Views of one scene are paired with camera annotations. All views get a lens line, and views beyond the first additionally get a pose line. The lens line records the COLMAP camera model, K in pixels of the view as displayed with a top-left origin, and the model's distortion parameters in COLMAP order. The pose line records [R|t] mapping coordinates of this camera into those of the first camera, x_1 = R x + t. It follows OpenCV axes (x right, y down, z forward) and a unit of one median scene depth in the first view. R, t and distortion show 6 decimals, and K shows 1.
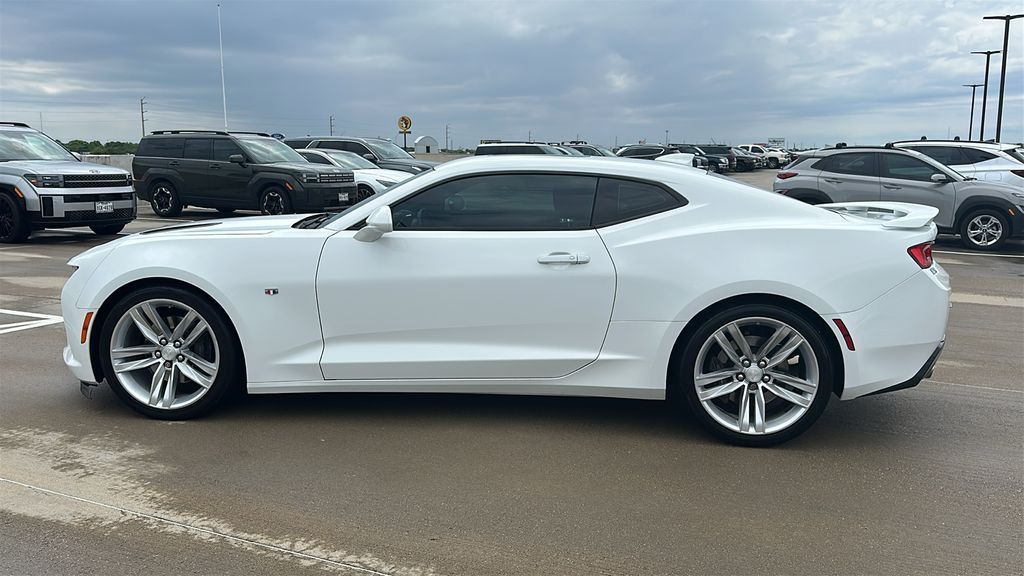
lens RADIAL K [[900.0, 0, 519.5], [0, 900.0, 289.4], [0, 0, 1]] dist [0.123153, -0.211206]
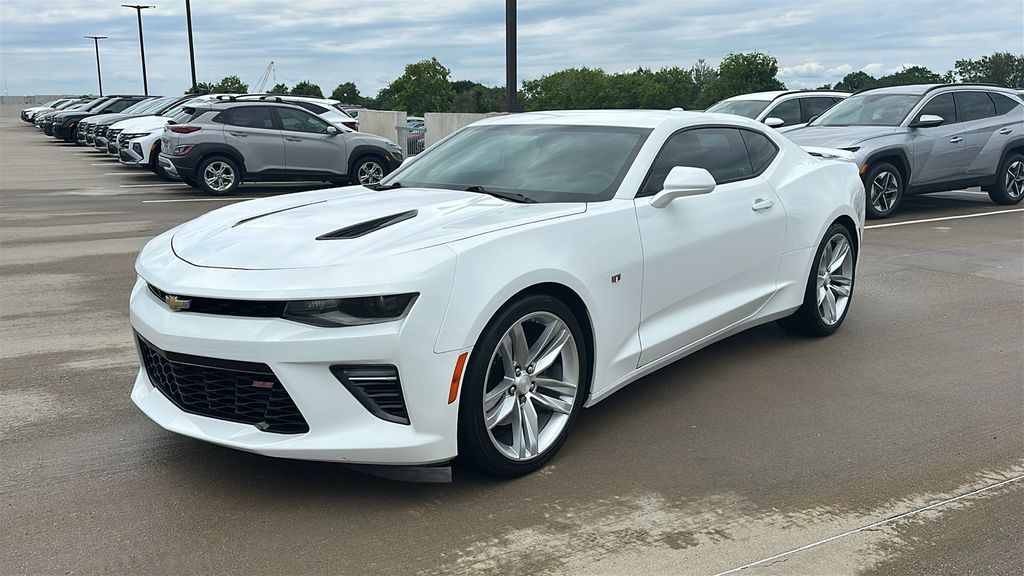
lens RADIAL K [[900.0, 0, 519.5], [0, 900.0, 289.4], [0, 0, 1]] dist [0.123153, -0.211206]
pose [[0.548850, -0.168017, 0.818861, -0.998811], [0.125881, 0.985034, 0.117740, -0.096090], [-0.826388, 0.038458, 0.561786, 0.605738]]
